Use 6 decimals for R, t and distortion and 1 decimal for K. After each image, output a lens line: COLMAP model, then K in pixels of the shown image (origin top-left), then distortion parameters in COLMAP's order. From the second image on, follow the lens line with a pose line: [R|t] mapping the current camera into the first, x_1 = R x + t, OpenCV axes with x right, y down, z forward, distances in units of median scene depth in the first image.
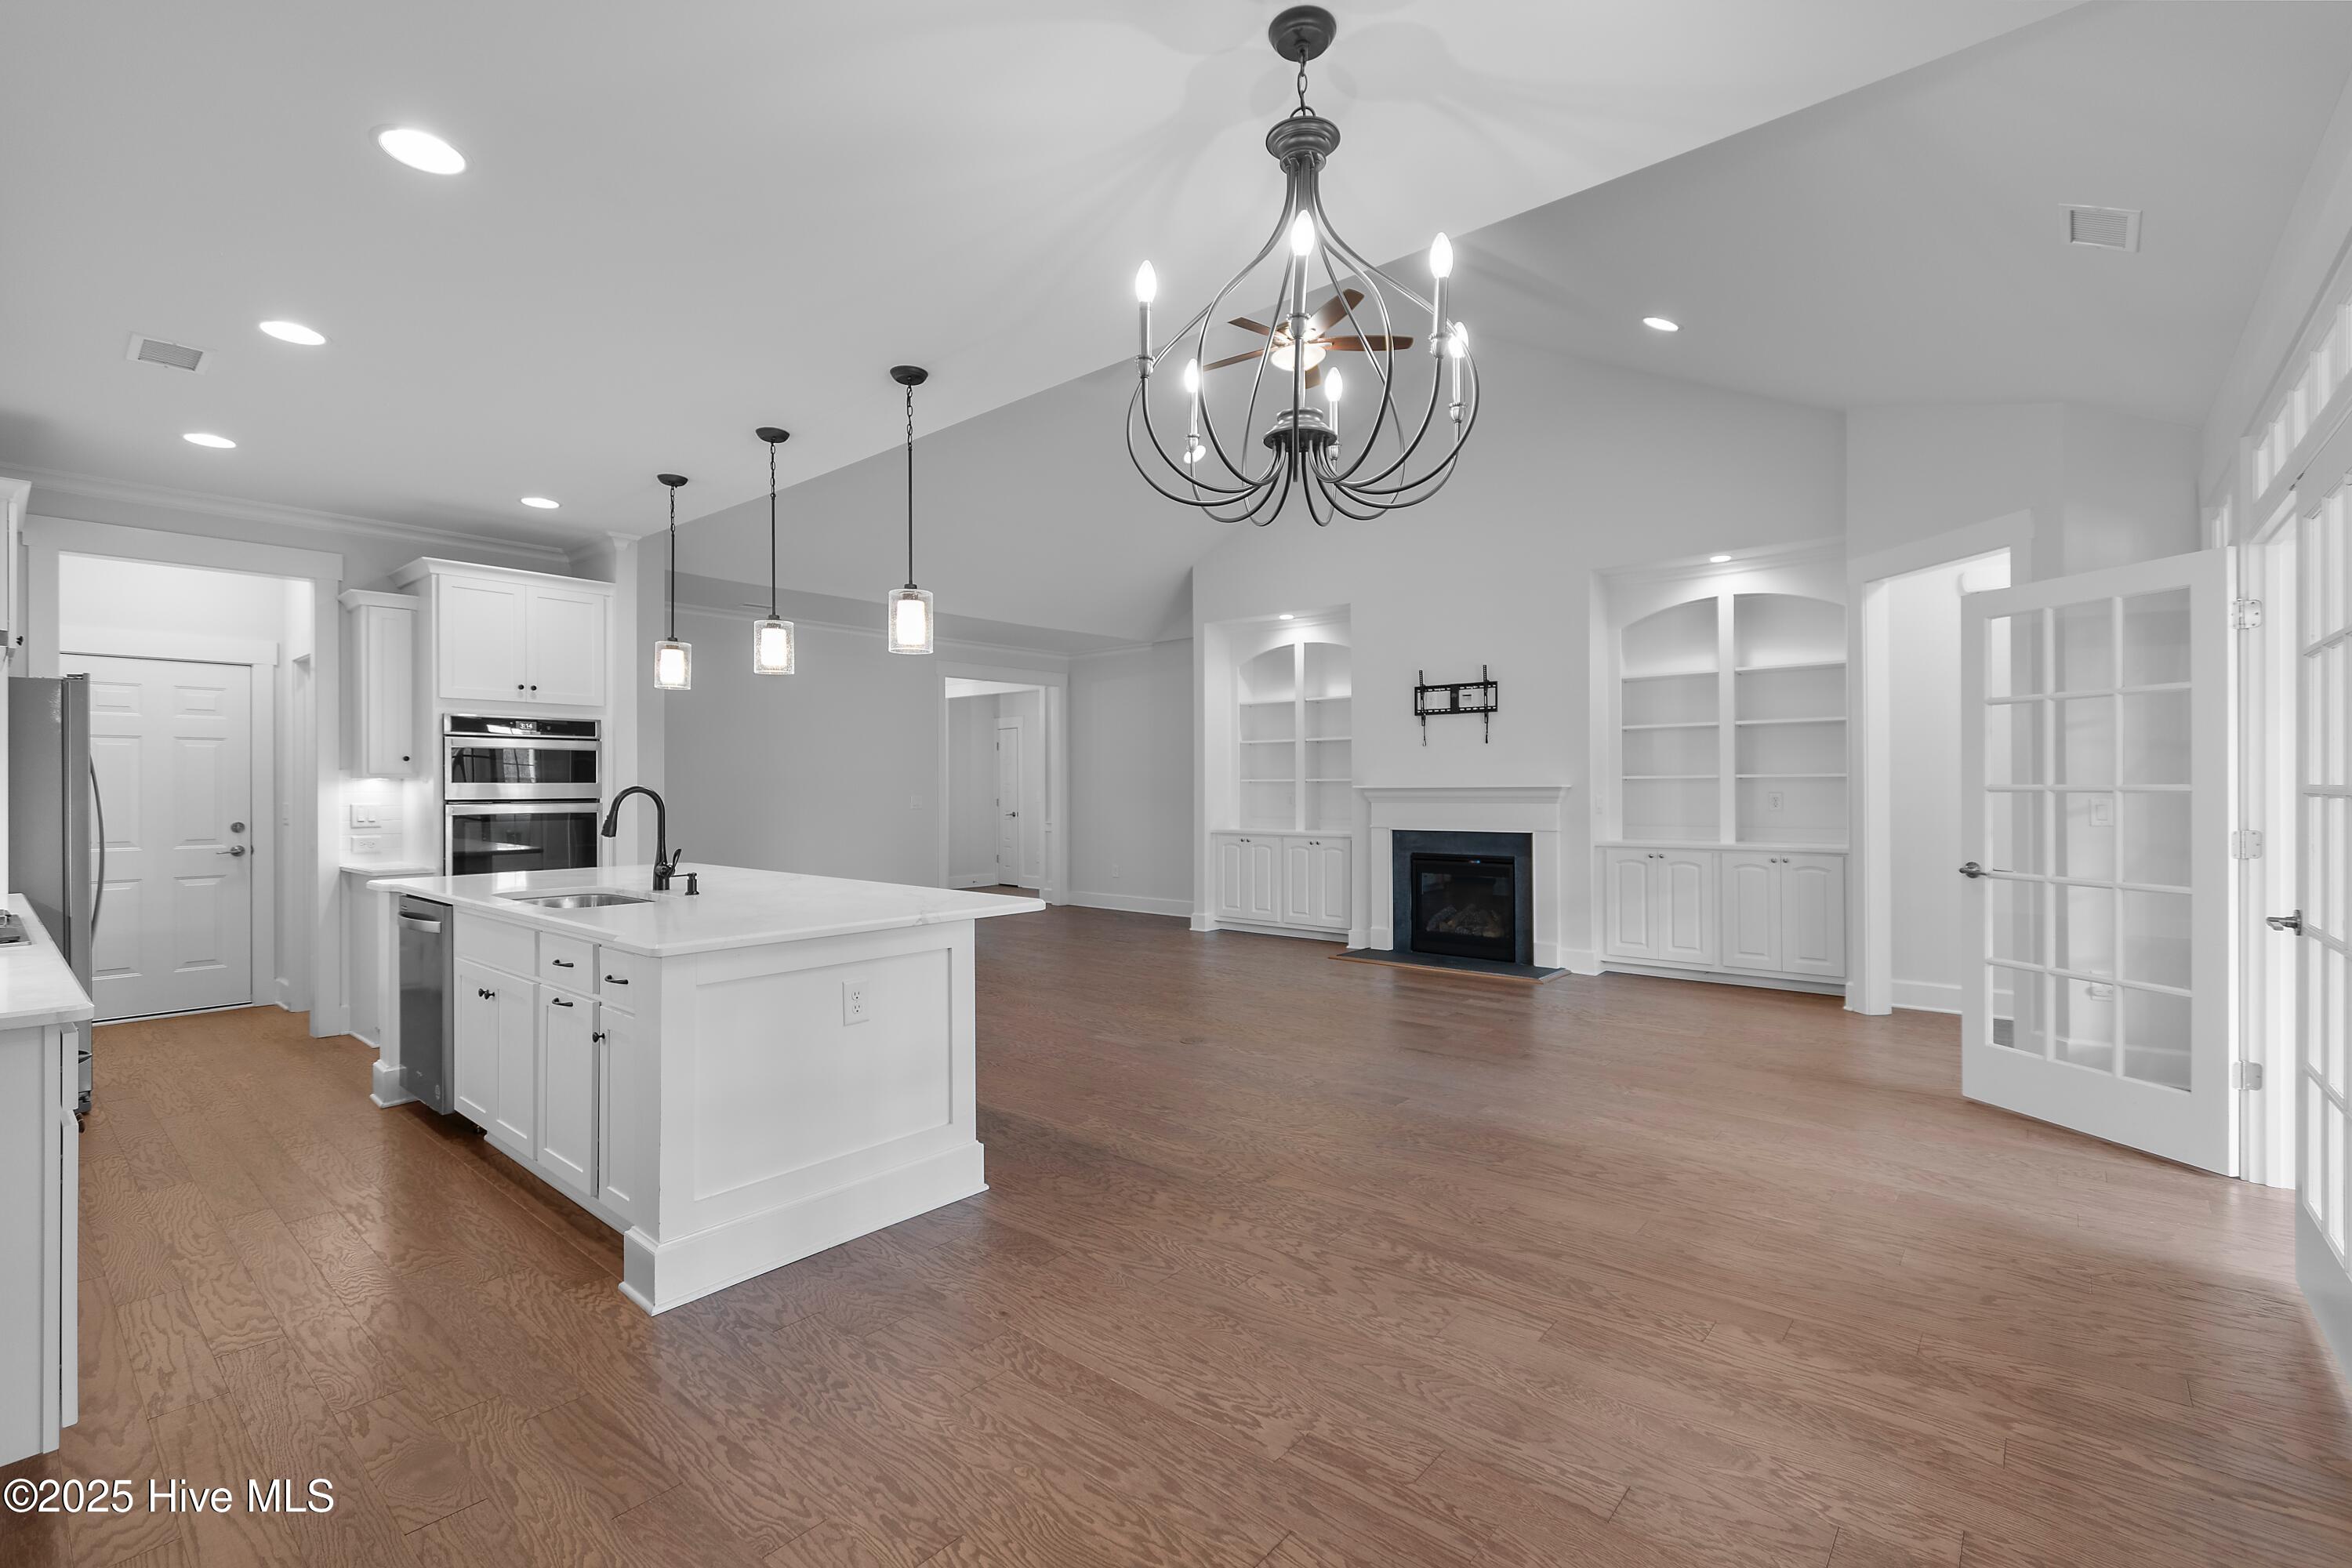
lens RADIAL K [[1034.1, 0, 1171.5], [0, 1034.1, 788.2], [0, 0, 1]] dist [0.004510, -0.000454]
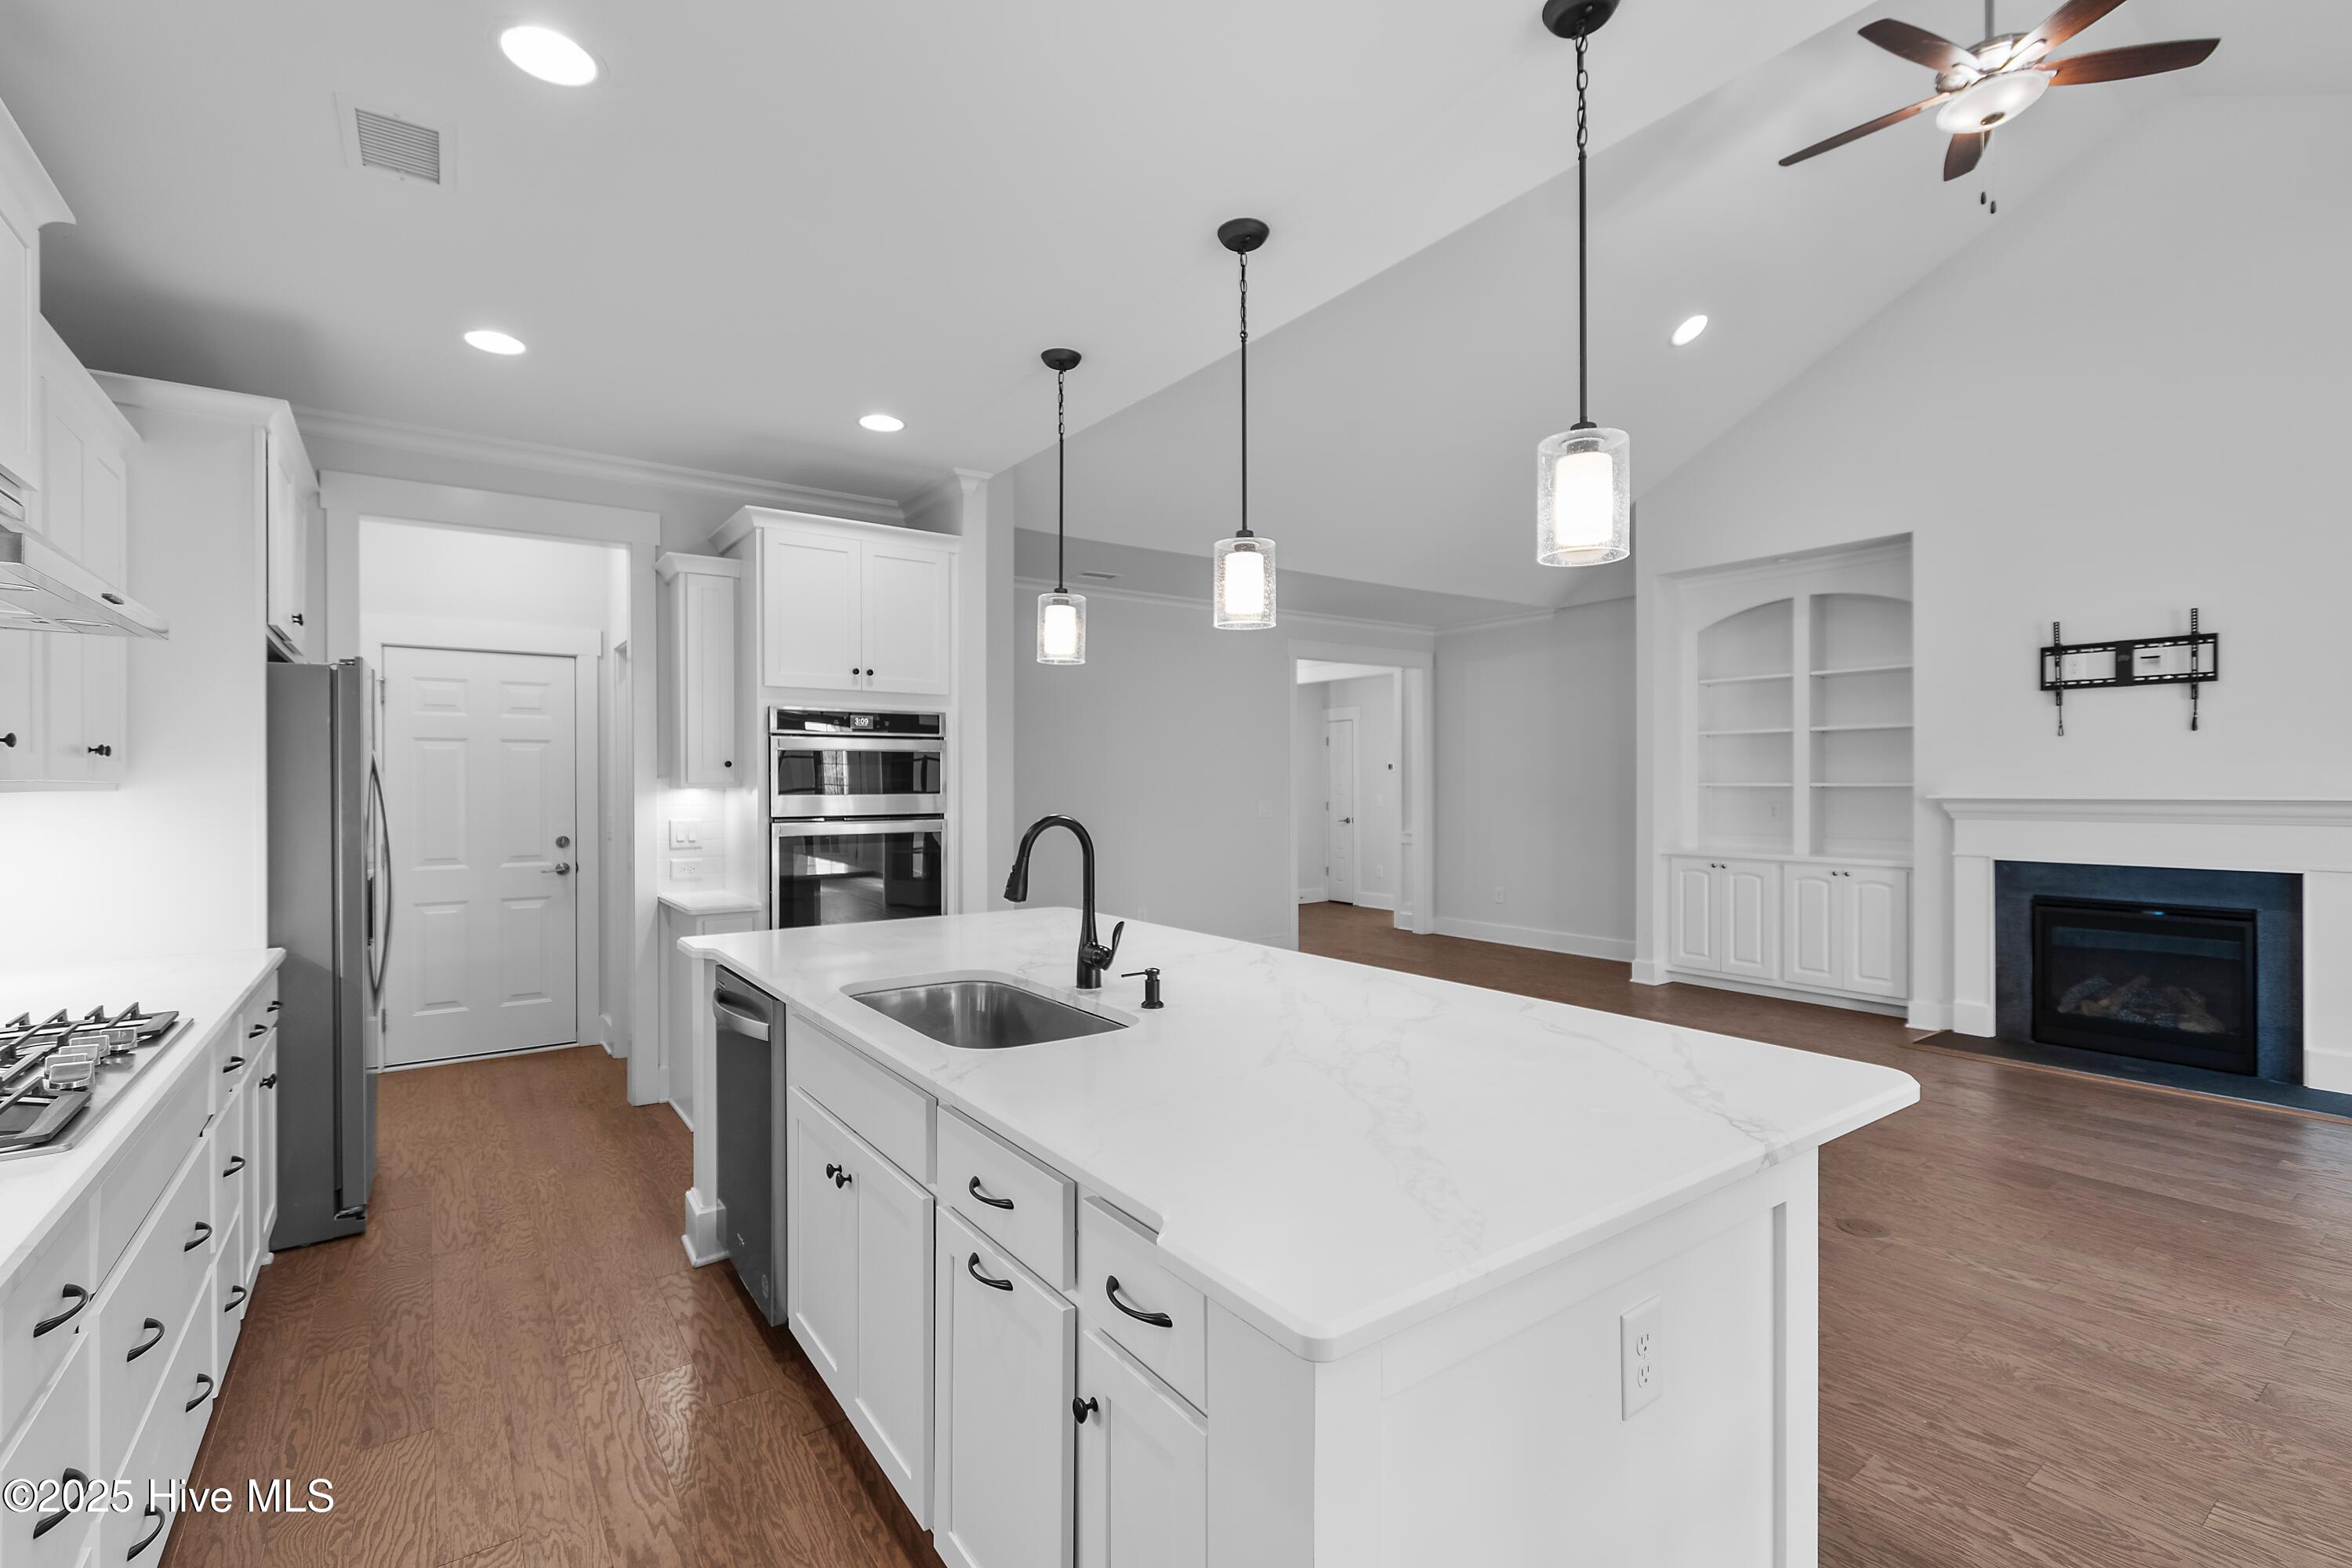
lens RADIAL K [[1044.6, 0, 1173.4], [0, 1044.6, 788.2], [0, 0, 1]] dist [0.001461, -0.001362]
pose [[0.971290, 0.002130, -0.237891, -0.191765], [-0.000864, 0.999985, 0.005425, -0.013181], [0.237898, -0.005064, 0.971277, 0.269396]]
